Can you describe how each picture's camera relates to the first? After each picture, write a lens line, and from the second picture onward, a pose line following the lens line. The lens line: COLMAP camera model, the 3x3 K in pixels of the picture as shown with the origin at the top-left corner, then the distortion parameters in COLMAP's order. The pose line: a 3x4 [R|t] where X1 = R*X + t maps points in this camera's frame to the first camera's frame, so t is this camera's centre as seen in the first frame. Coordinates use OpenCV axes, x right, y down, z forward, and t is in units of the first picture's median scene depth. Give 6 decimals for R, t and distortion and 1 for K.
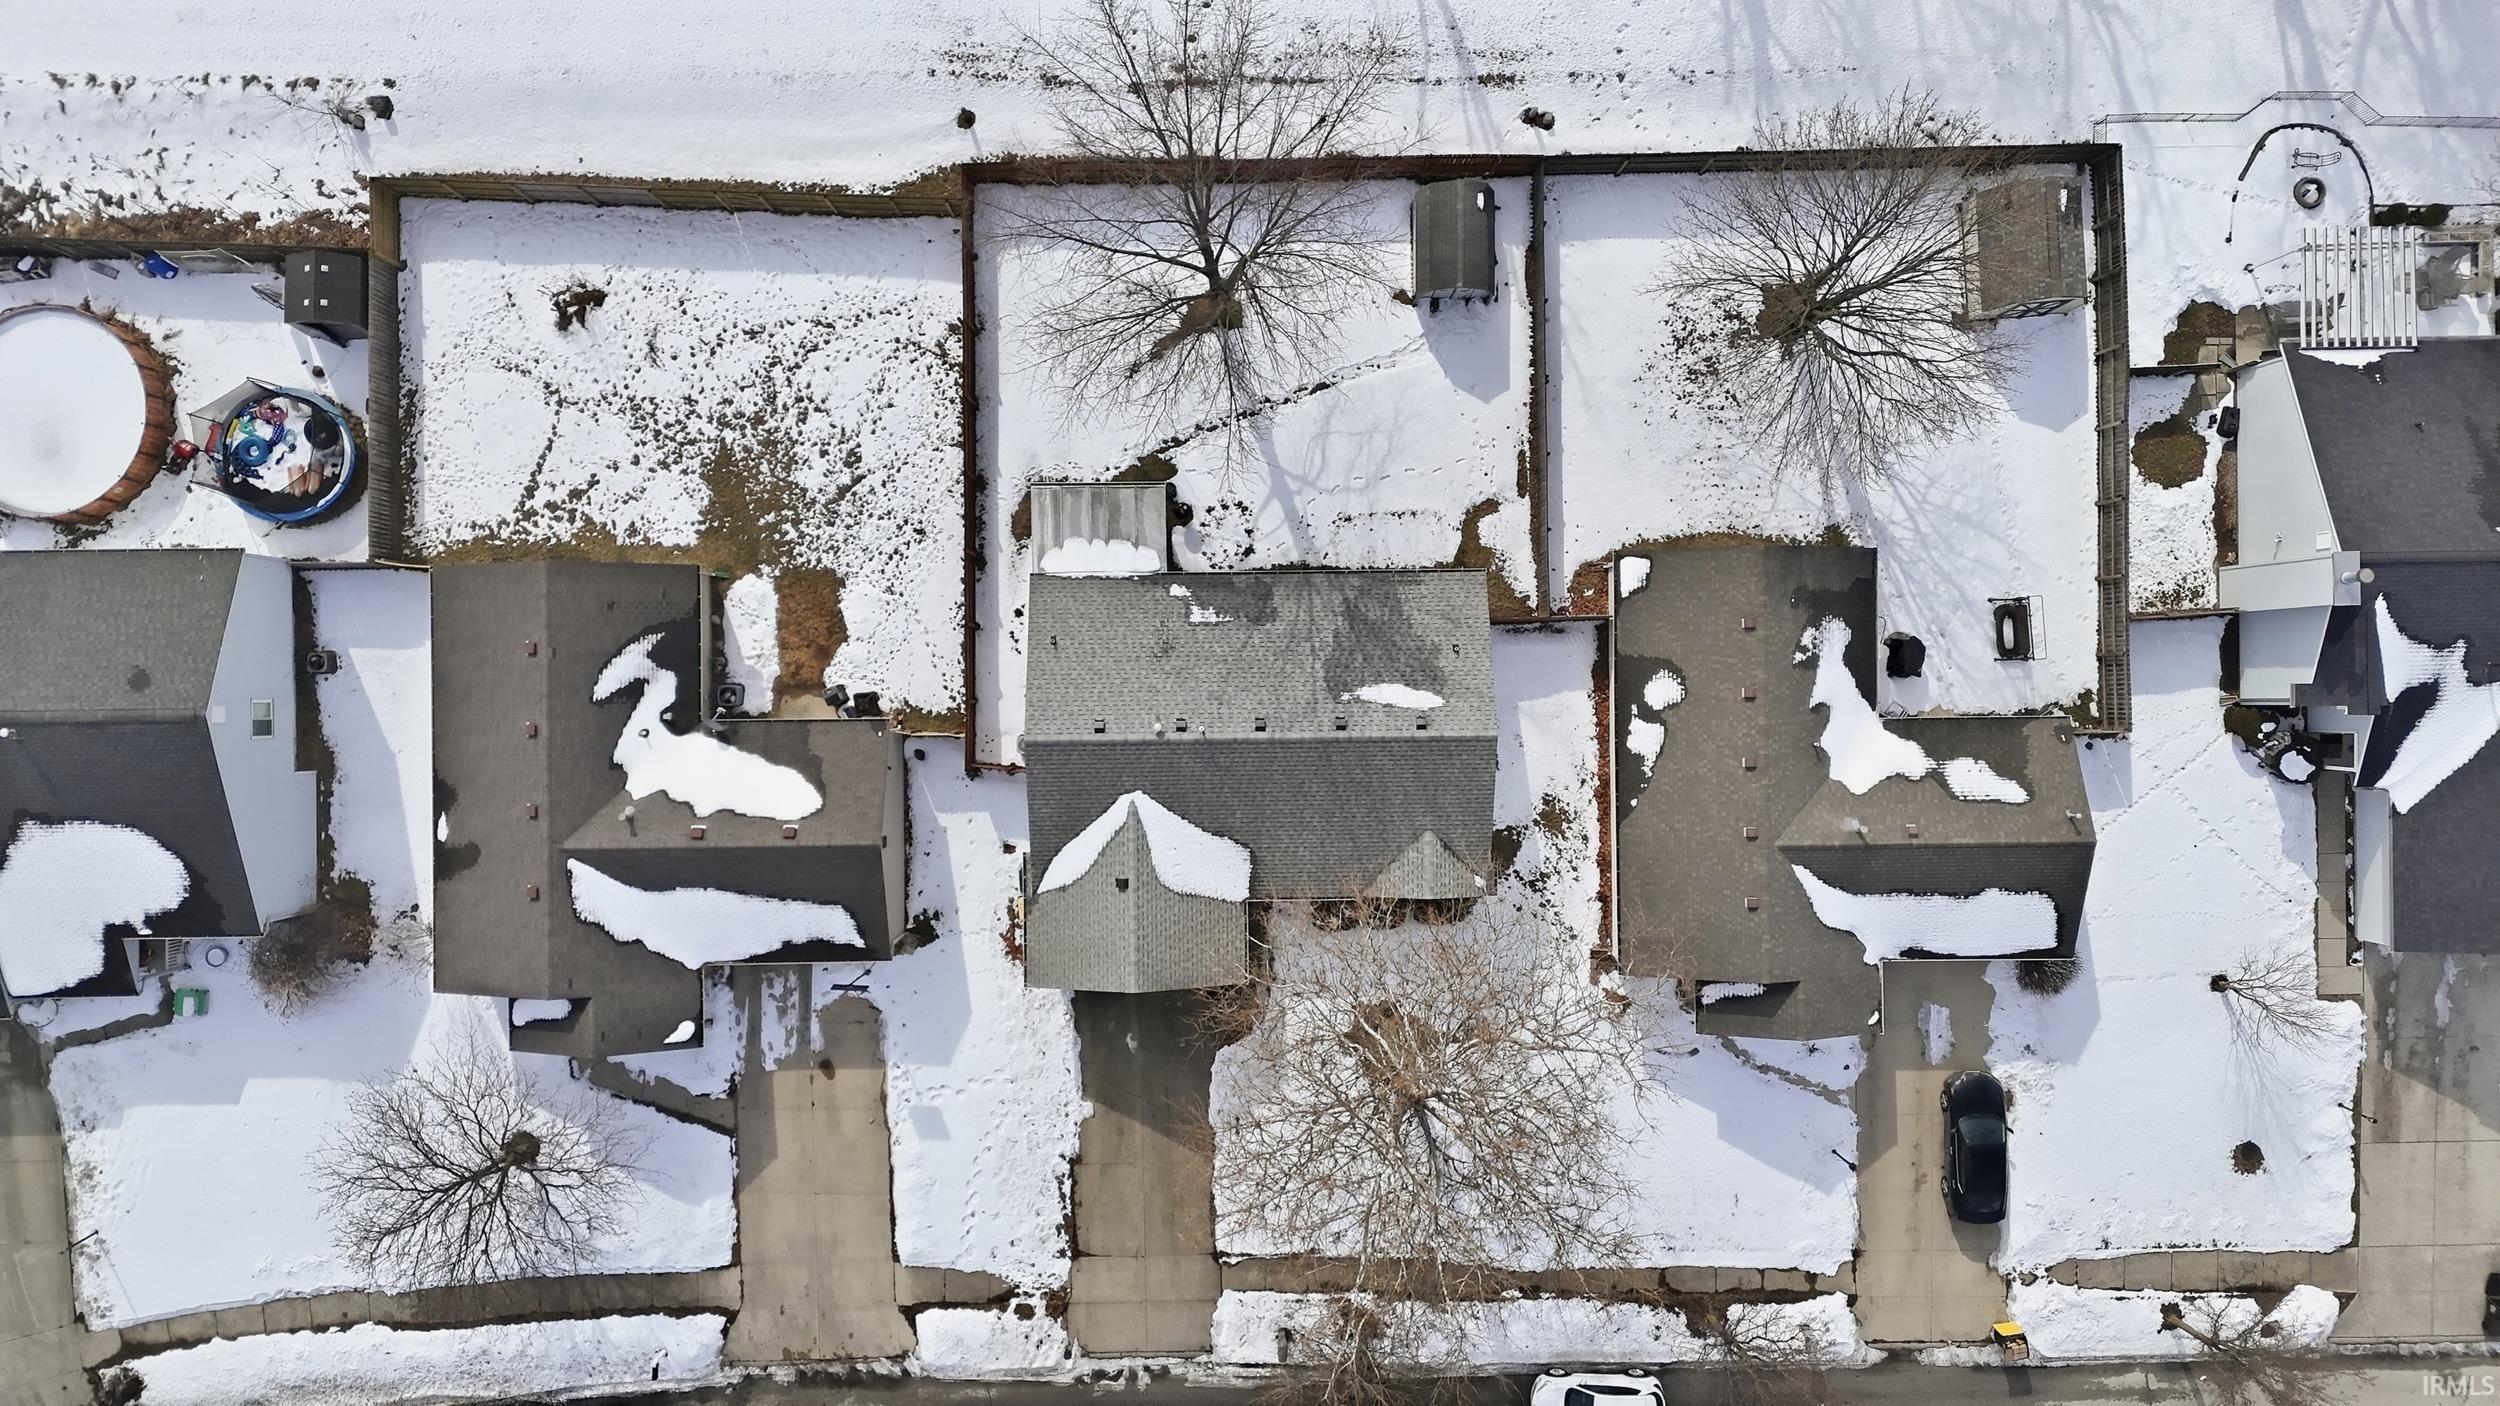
lens RADIAL K [[1733.0, 0, 1253.0], [0, 1733.0, 709.1], [0, 0, 1]] dist [0.043726, -0.035782]
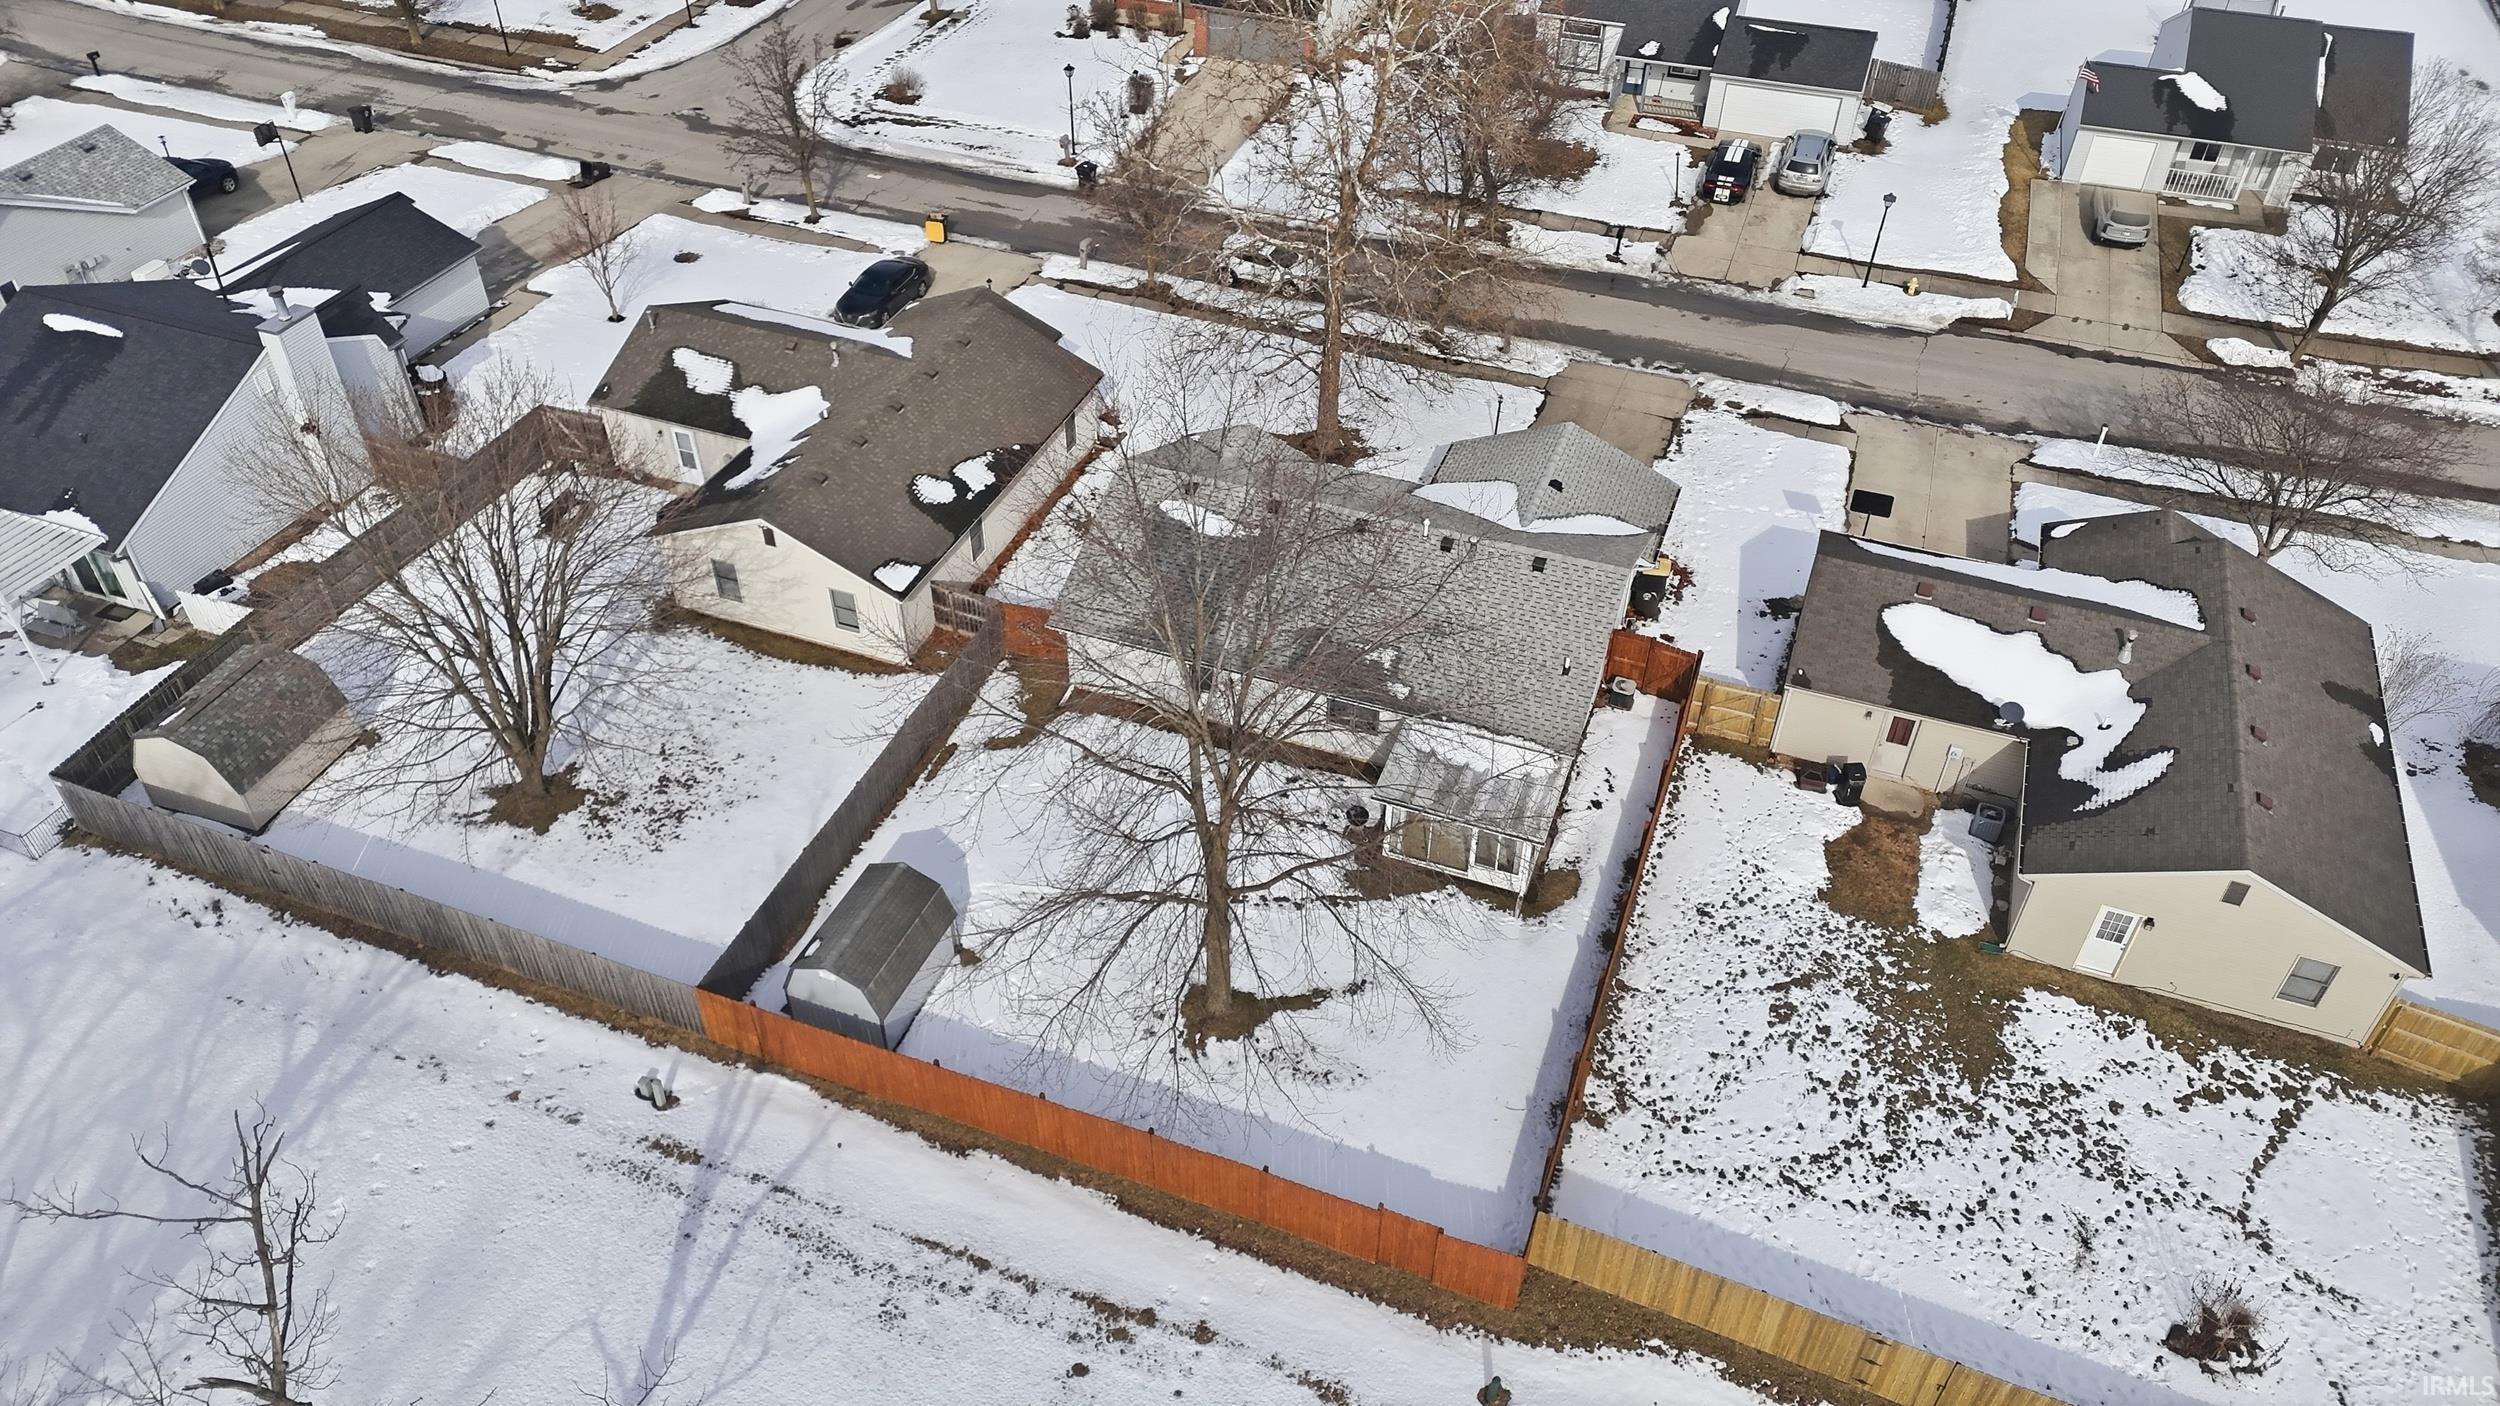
lens RADIAL K [[1733.0, 0, 1235.1], [0, 1733.0, 700.9], [0, 0, 1]] dist [0.043726, -0.035782]
pose [[-0.928631, -0.257166, 0.267415, -0.179981], [0.370315, -0.598542, 0.710362, -0.641722], [-0.022622, 0.758691, 0.651057, 0.452785]]
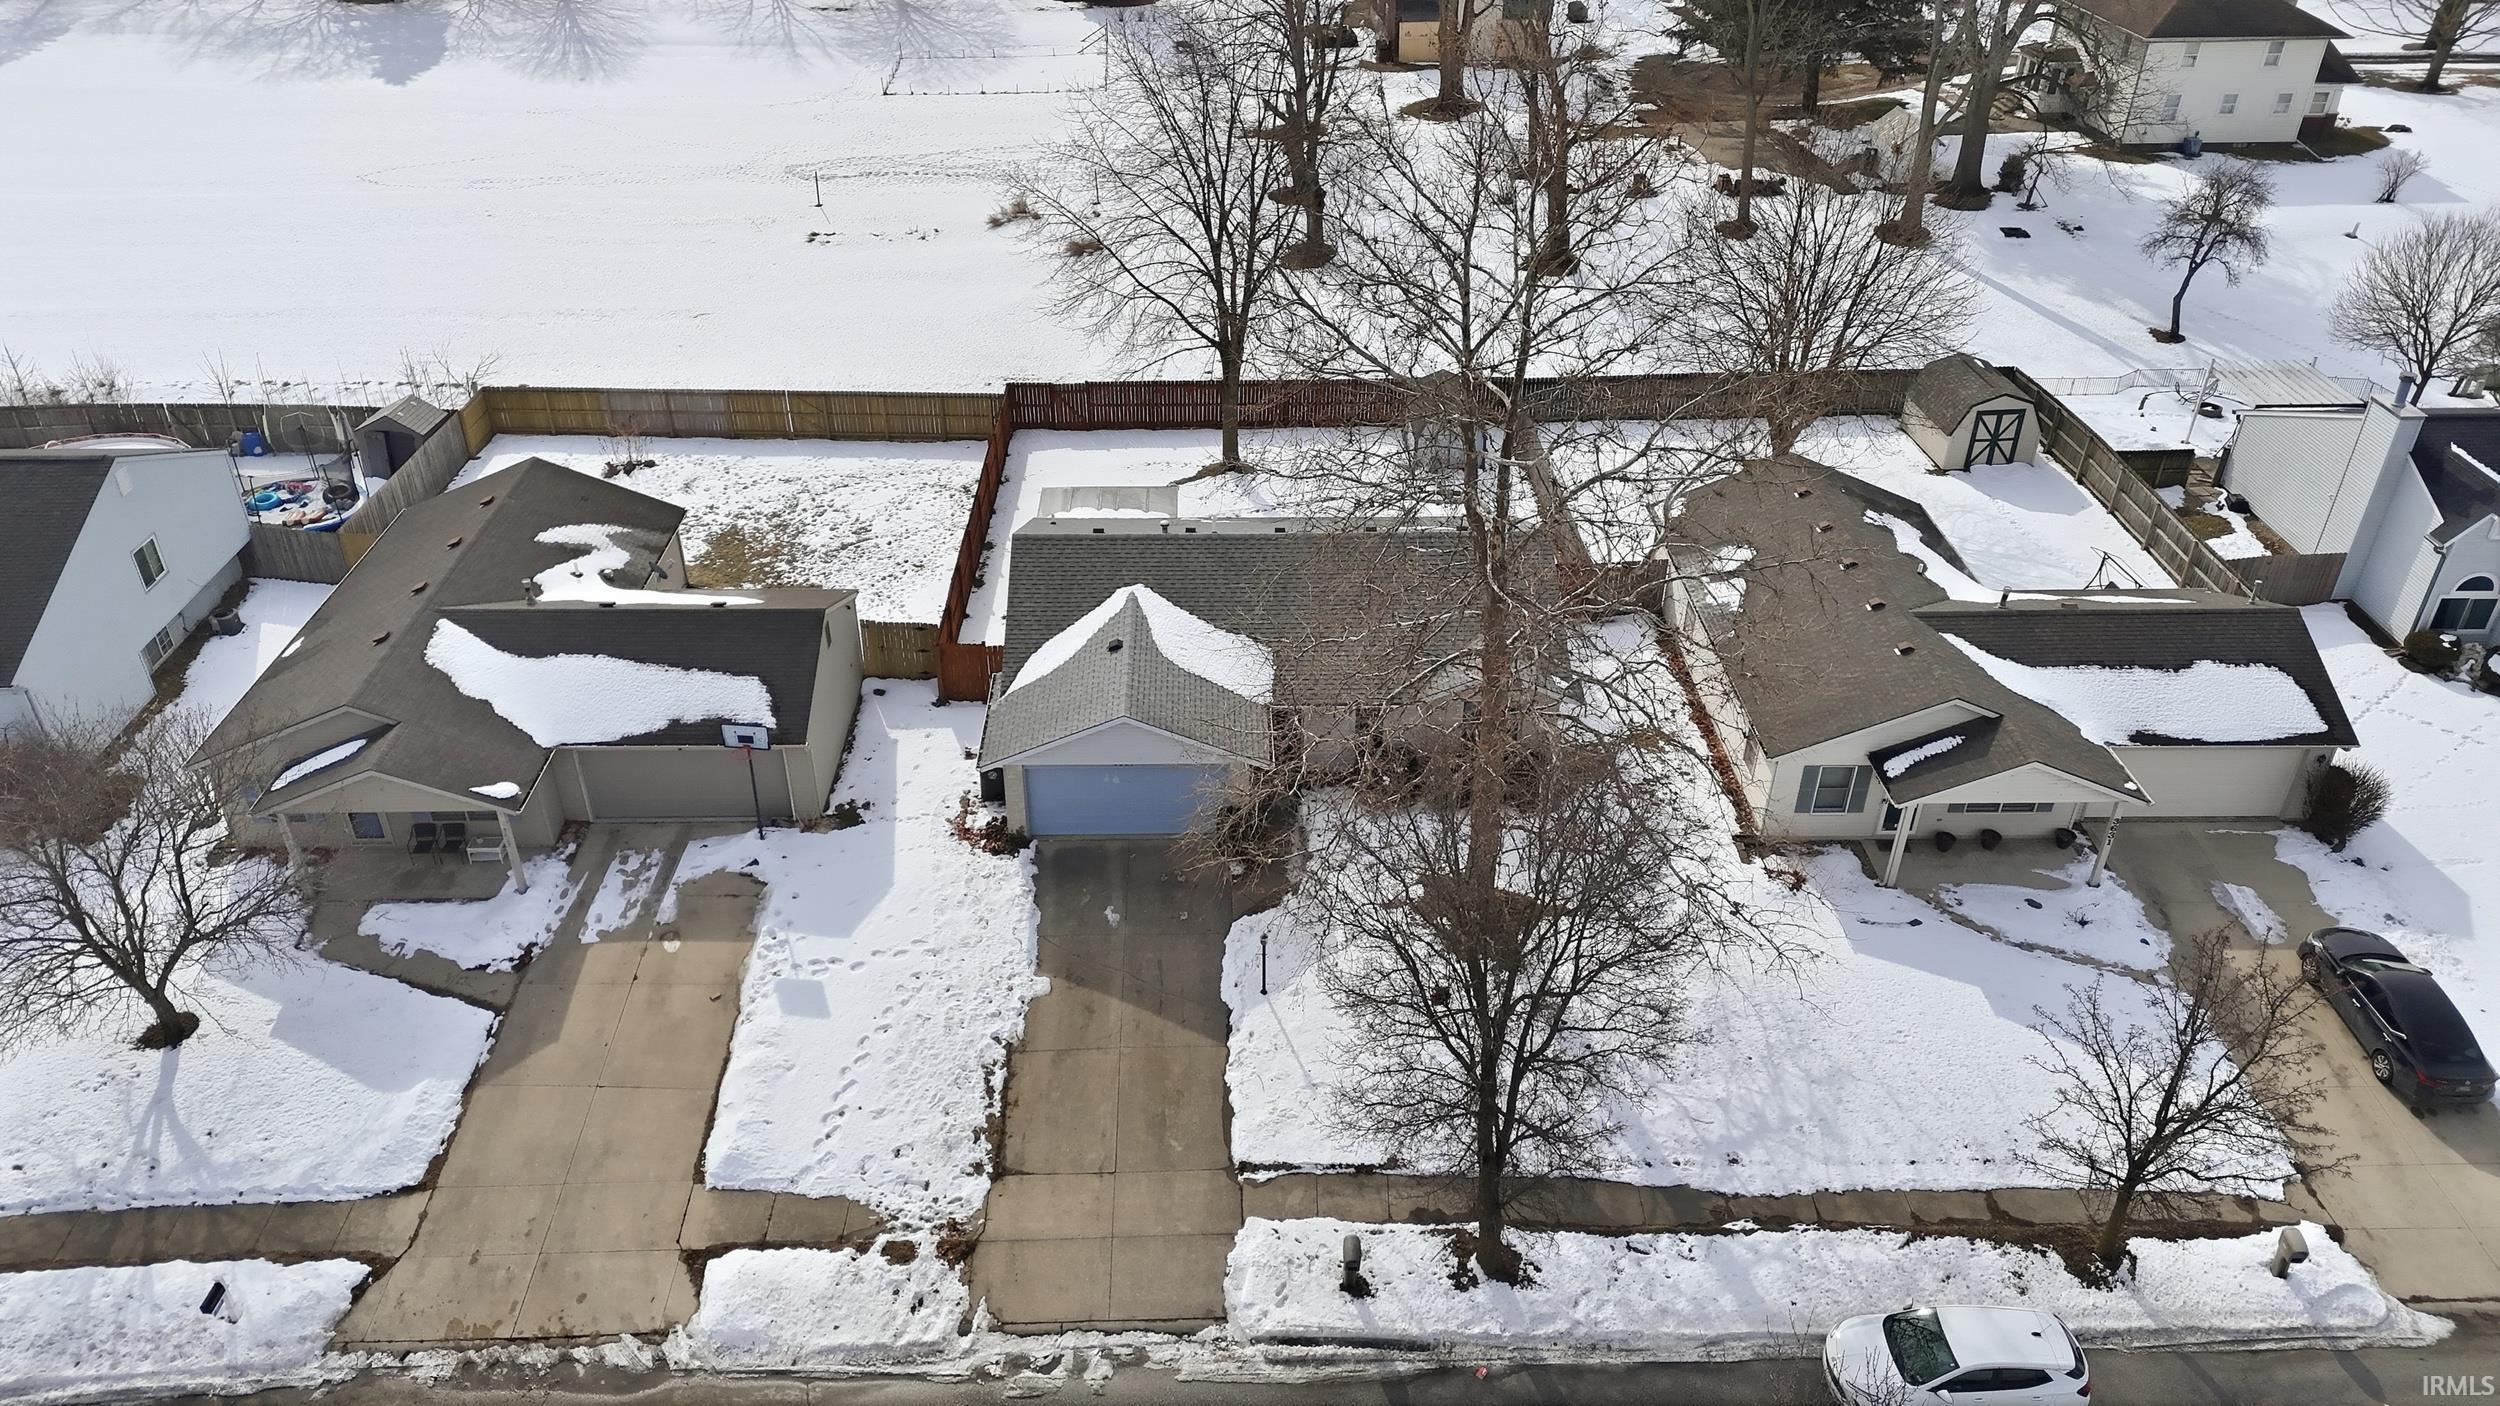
lens RADIAL K [[1733.0, 0, 1248.8], [0, 1733.0, 707.6], [0, 0, 1]] dist [0.043726, -0.035782]
pose [[0.999880, -0.014827, 0.004415, -0.016150], [0.011819, 0.547985, -0.836405, 0.734821], [0.009982, 0.836357, 0.548094, 0.541817]]
